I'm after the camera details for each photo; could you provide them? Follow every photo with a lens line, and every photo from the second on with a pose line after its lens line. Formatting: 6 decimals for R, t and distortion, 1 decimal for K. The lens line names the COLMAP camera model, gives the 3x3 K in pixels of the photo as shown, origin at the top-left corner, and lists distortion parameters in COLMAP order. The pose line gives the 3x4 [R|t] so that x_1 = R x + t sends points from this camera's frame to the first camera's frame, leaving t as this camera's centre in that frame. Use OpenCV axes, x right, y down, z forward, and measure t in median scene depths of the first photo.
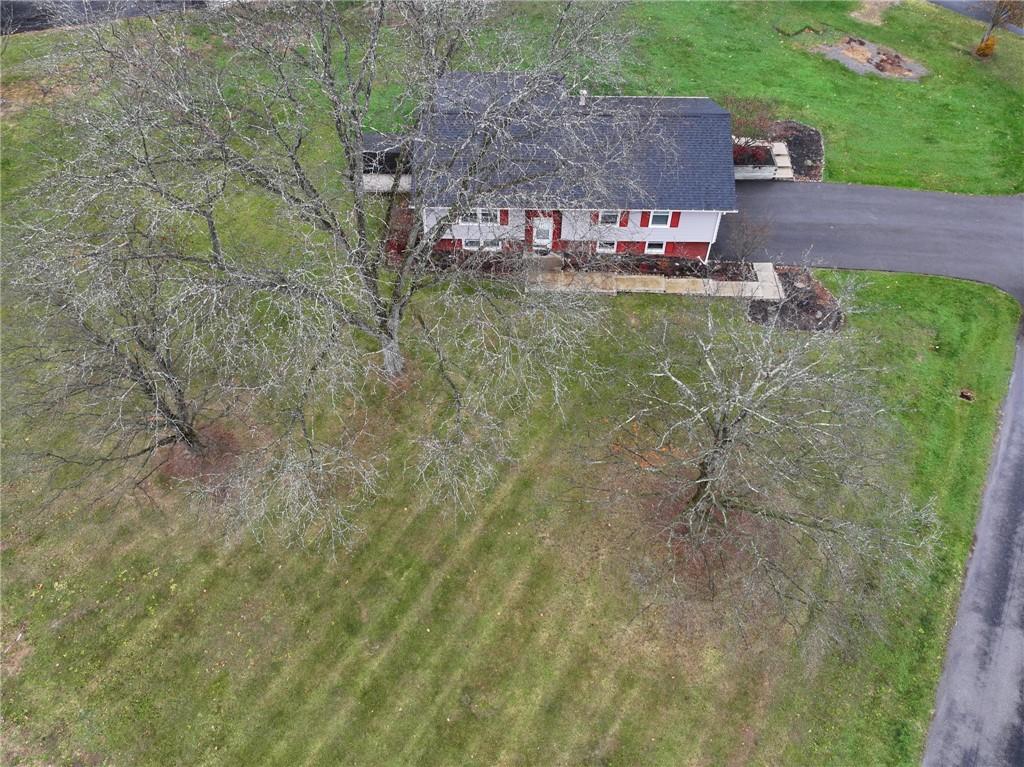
lens RADIAL K [[828.2, 0, 512.0], [0, 828.2, 383.5], [0, 0, 1]] dist [0.000197, 0.014499]
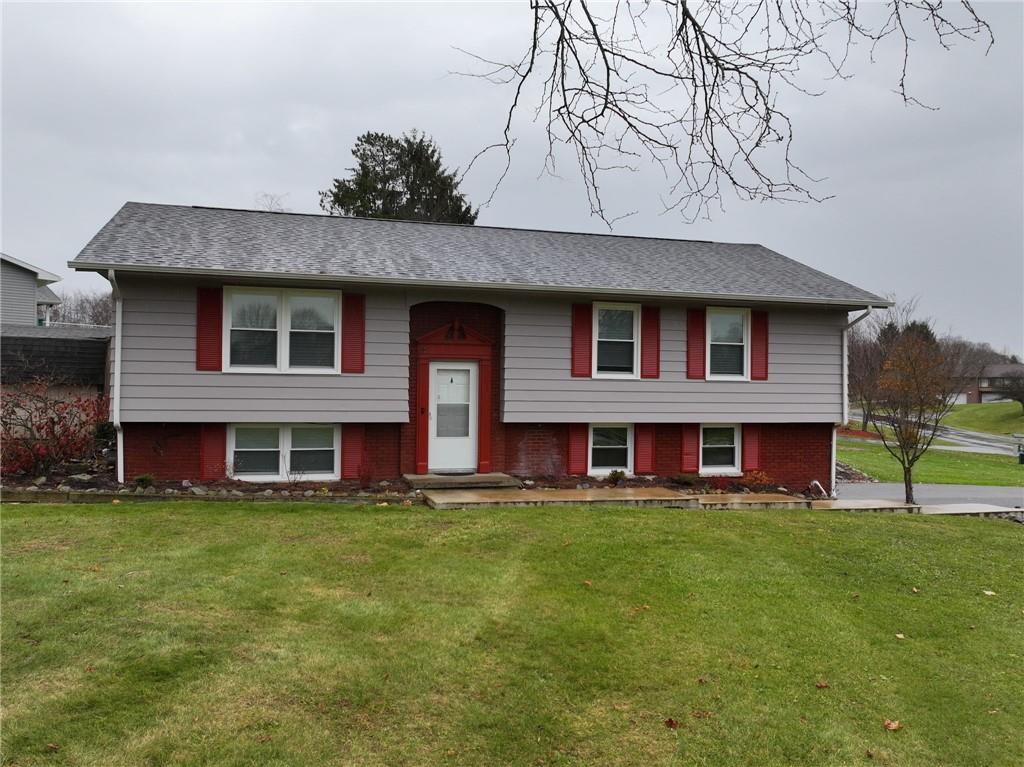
lens RADIAL K [[828.2, 0, 512.0], [0, 828.2, 383.5], [0, 0, 1]] dist [0.000197, 0.014499]
pose [[0.954985, 0.015861, 0.296230, -0.051327], [0.216406, 0.645767, -0.732224, 0.095736], [-0.202910, 0.763369, 0.613266, 0.775866]]
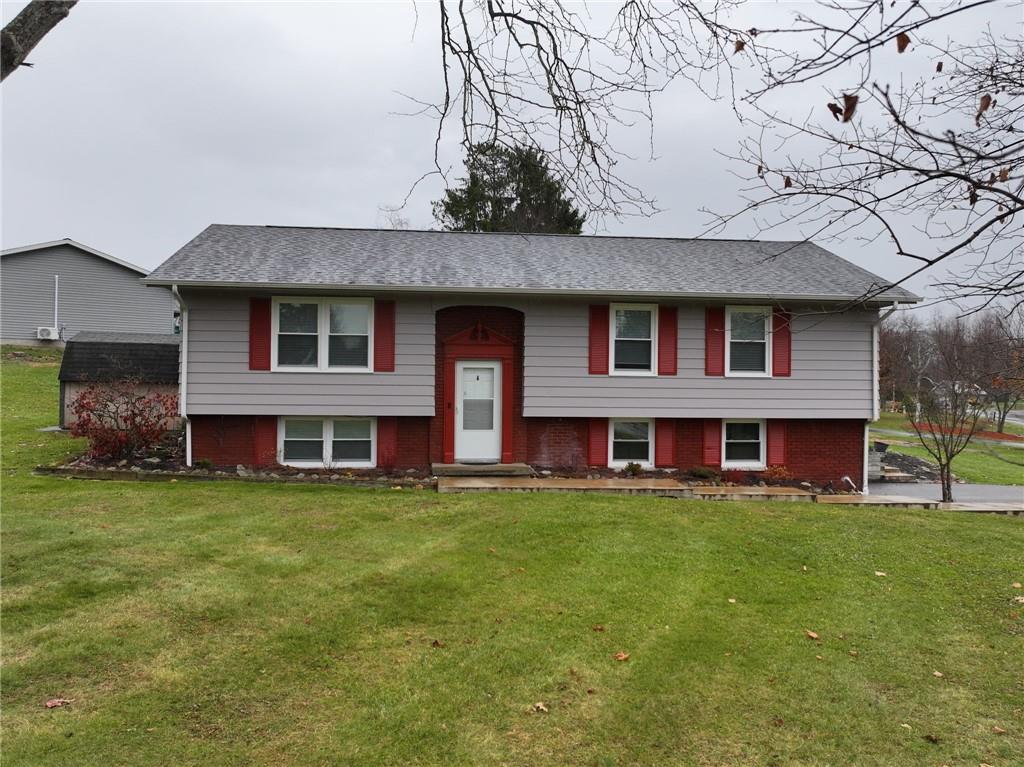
lens RADIAL K [[828.2, 0, 512.0], [0, 828.2, 383.5], [0, 0, 1]] dist [0.000197, 0.014499]
pose [[0.991854, 0.012688, 0.126748, 0.001423], [0.088801, 0.644508, -0.759423, 0.130027], [-0.091325, 0.764492, 0.638131, 0.748426]]
